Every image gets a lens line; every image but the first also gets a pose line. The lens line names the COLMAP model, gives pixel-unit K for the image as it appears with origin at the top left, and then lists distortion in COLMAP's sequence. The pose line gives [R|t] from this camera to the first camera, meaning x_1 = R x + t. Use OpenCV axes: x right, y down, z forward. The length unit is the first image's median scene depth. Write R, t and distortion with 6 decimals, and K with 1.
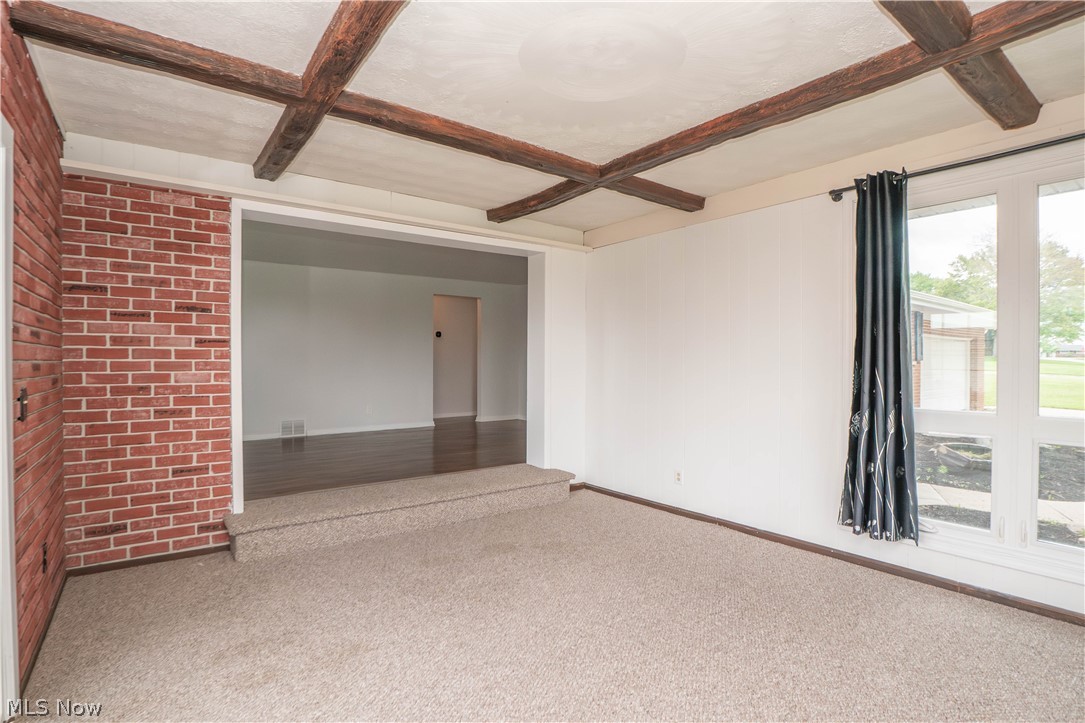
lens RADIAL K [[545.3, 0, 541.5], [0, 545.3, 363.4], [0, 0, 1]] dist [-0.023106, -0.000084]
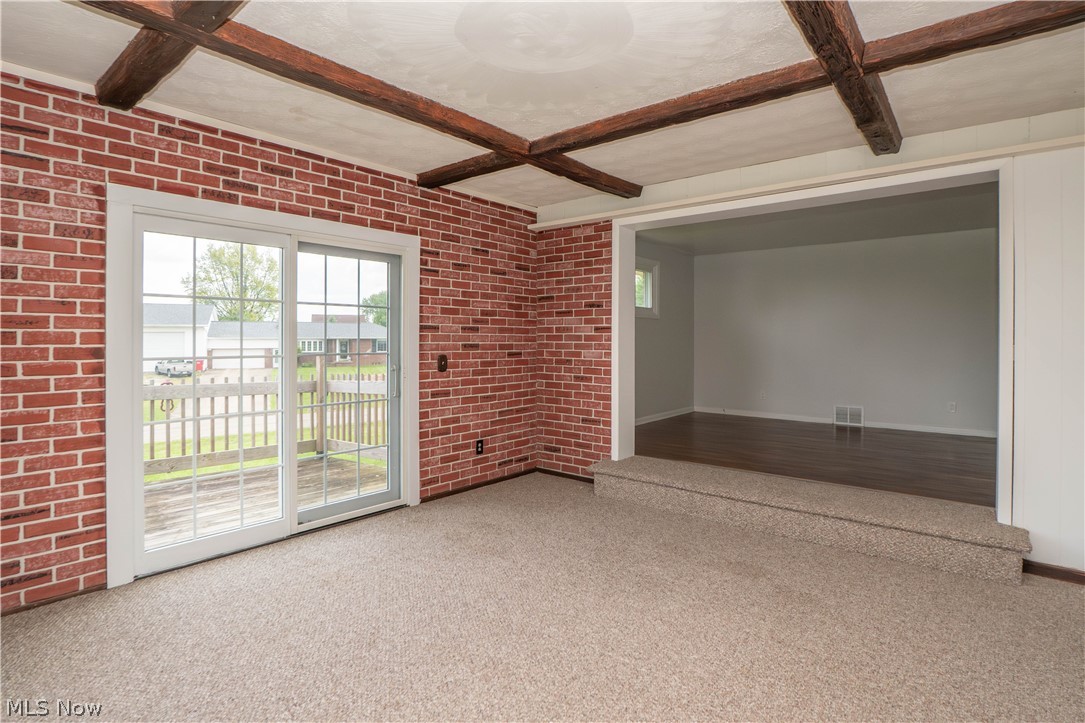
lens RADIAL K [[545.3, 0, 518.7], [0, 545.3, 334.2], [0, 0, 1]] dist [-0.023106, -0.000084]
pose [[0.223944, -0.011923, -0.974529, 0.699390], [-0.010303, 0.999840, -0.014601, -0.004261], [0.974548, 0.013310, 0.223785, 0.503324]]
